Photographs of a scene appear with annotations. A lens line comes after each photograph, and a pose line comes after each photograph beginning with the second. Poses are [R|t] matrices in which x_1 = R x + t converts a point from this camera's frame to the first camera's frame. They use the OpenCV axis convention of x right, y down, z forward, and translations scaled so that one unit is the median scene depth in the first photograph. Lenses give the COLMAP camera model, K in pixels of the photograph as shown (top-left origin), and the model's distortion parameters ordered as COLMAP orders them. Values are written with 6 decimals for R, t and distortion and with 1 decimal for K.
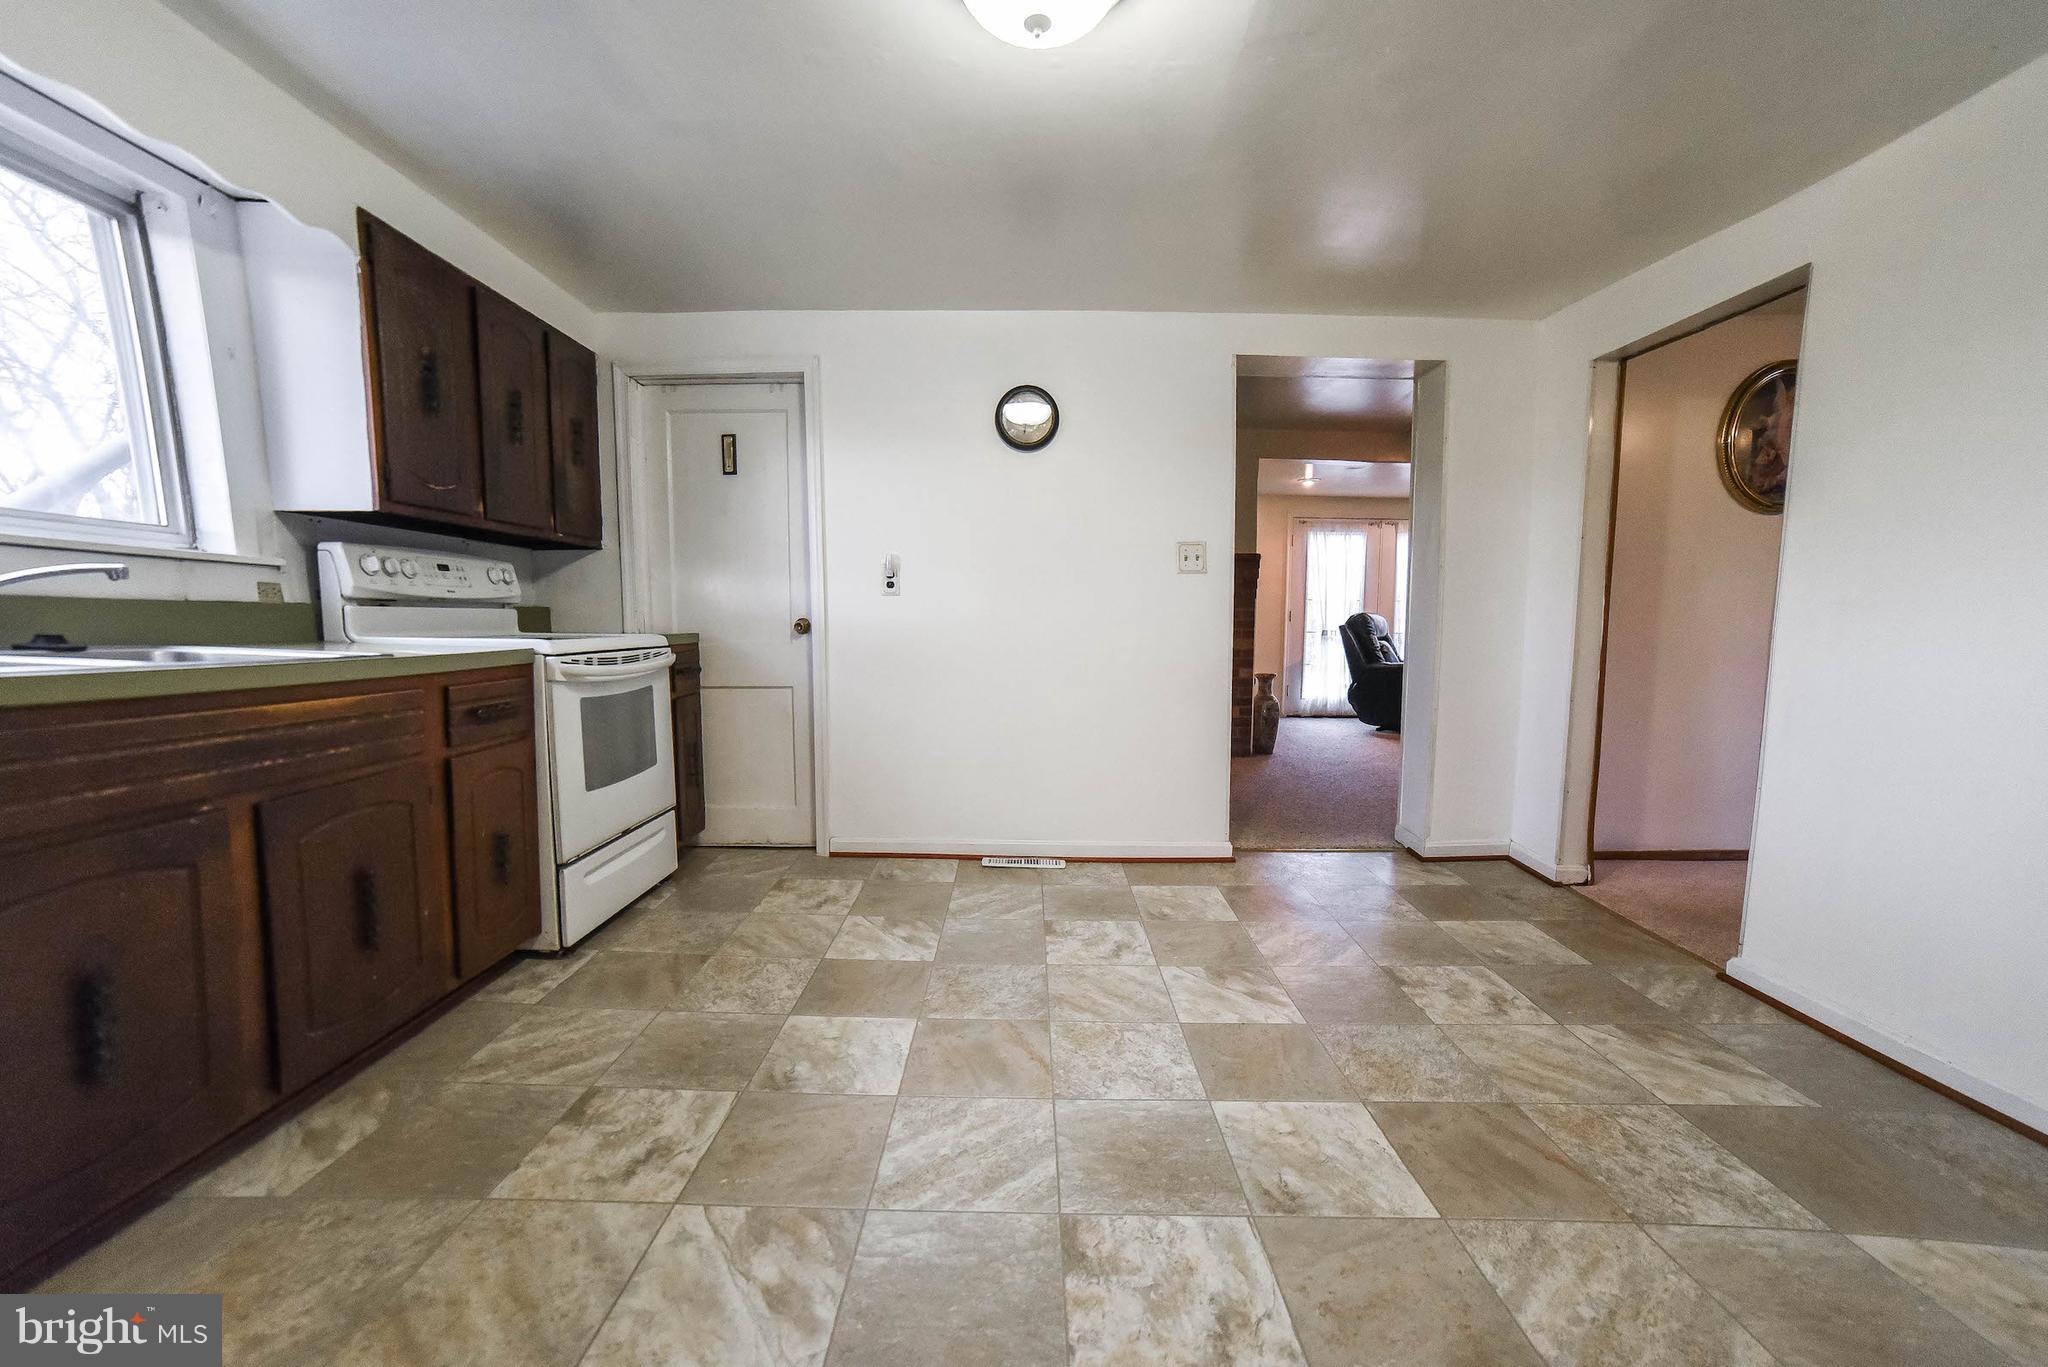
lens RADIAL K [[802.8, 0, 1035.0], [0, 802.8, 701.6], [0, 0, 1]] dist [-0.060714, 0.032217]
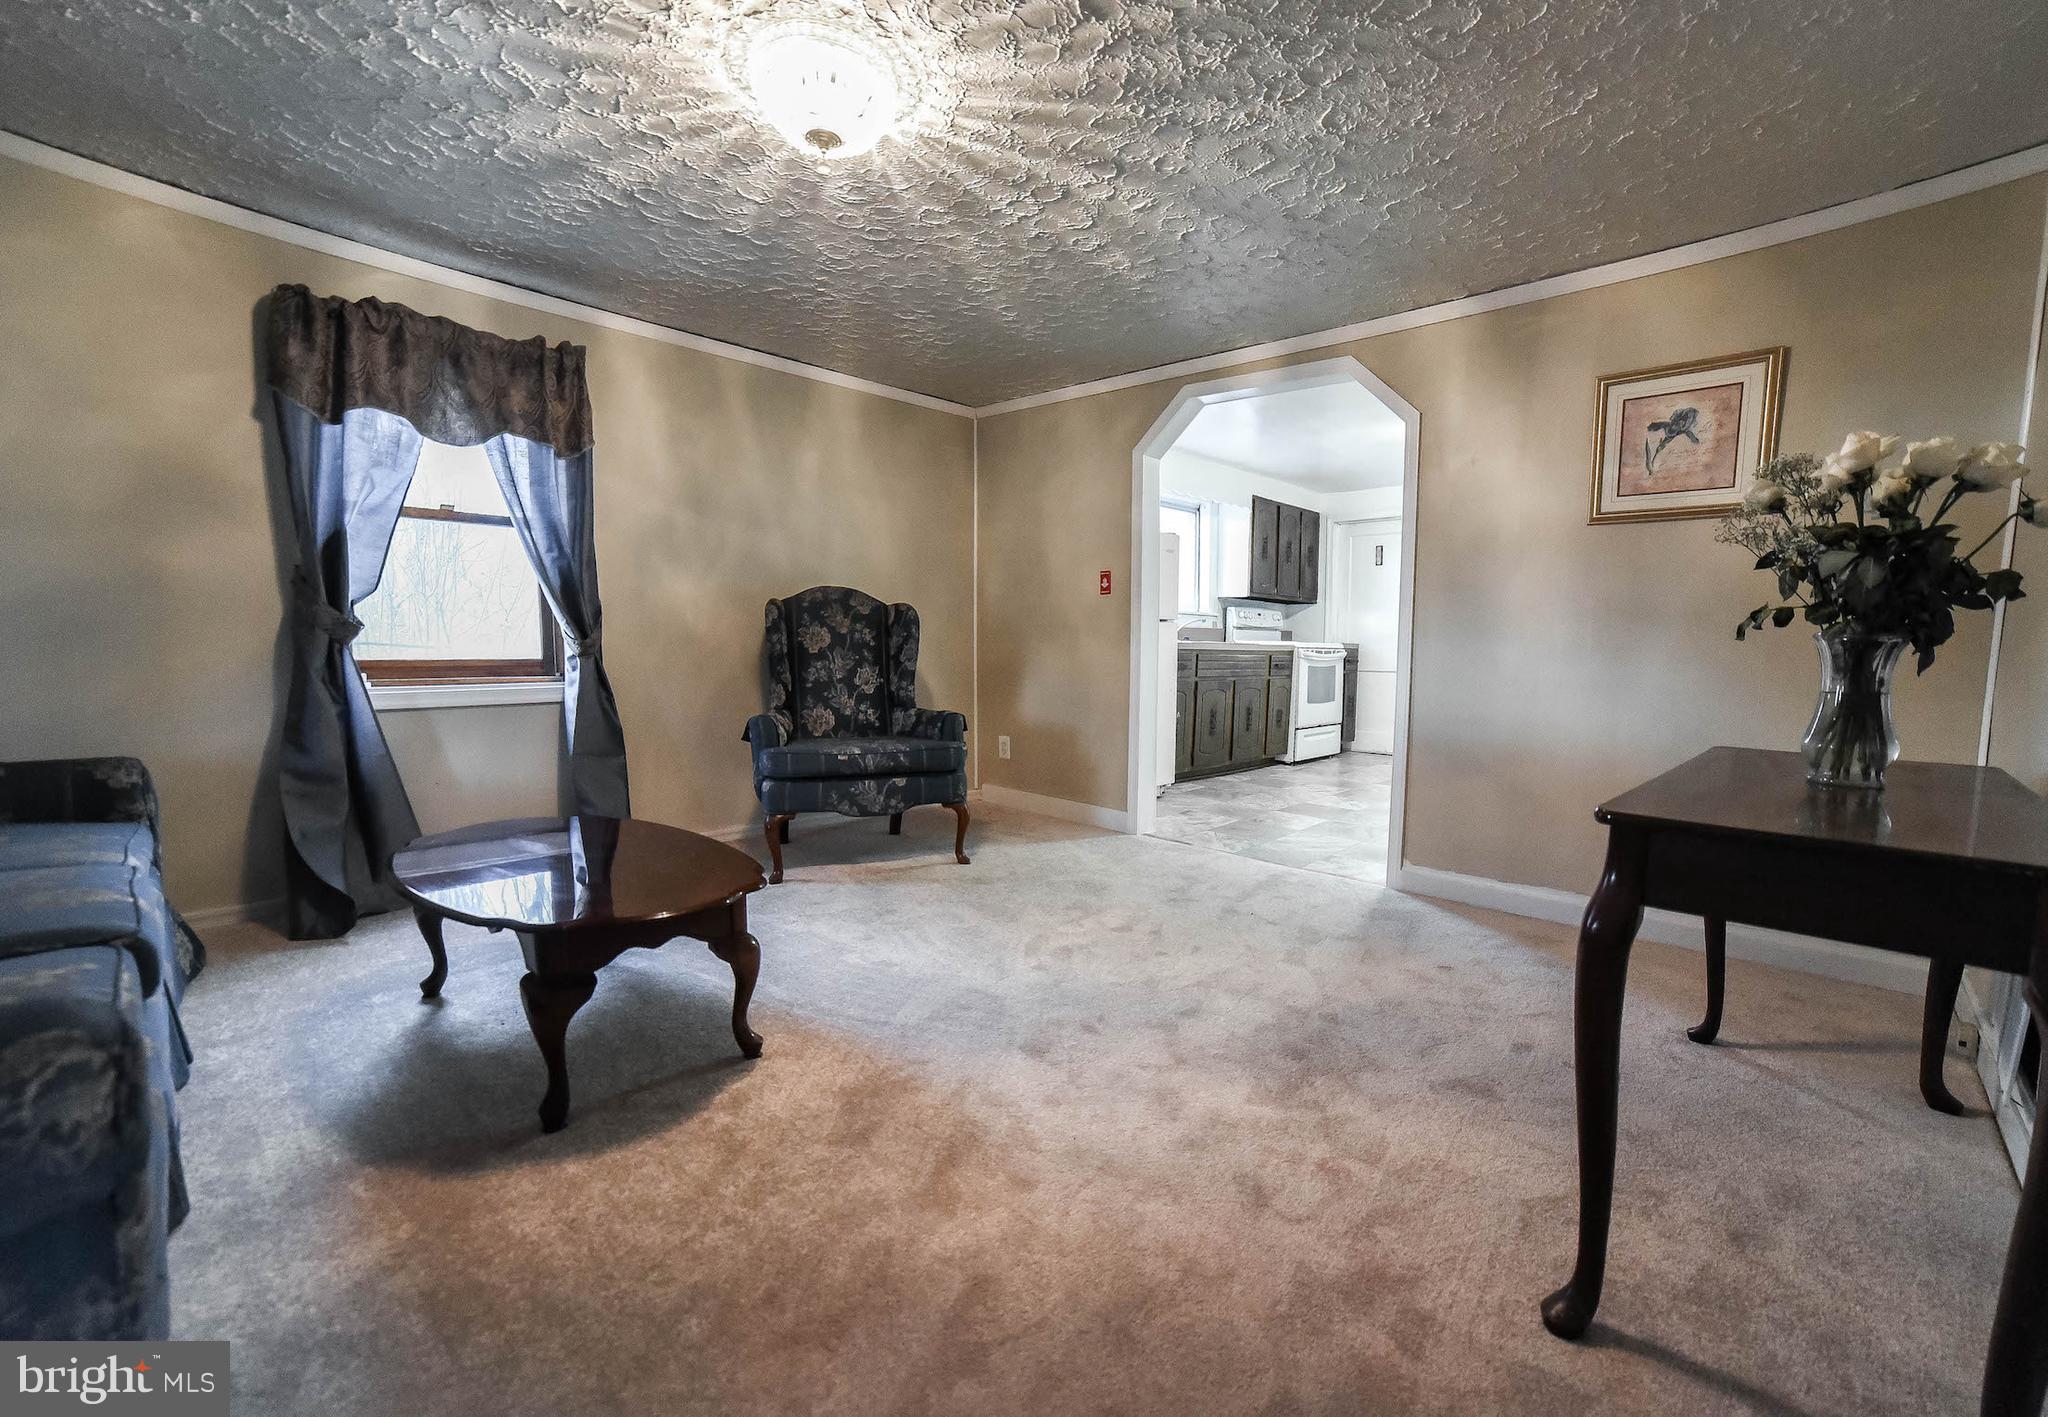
lens RADIAL K [[800.1, 0, 1028.9], [0, 800.1, 716.4], [0, 0, 1]] dist [0.000156, 0.000018]
pose [[0.703735, 0.060577, -0.707875, 0.667532], [-0.078237, 0.996906, 0.007532, 0.227279], [0.706142, 0.050081, 0.706297, -1.551371]]
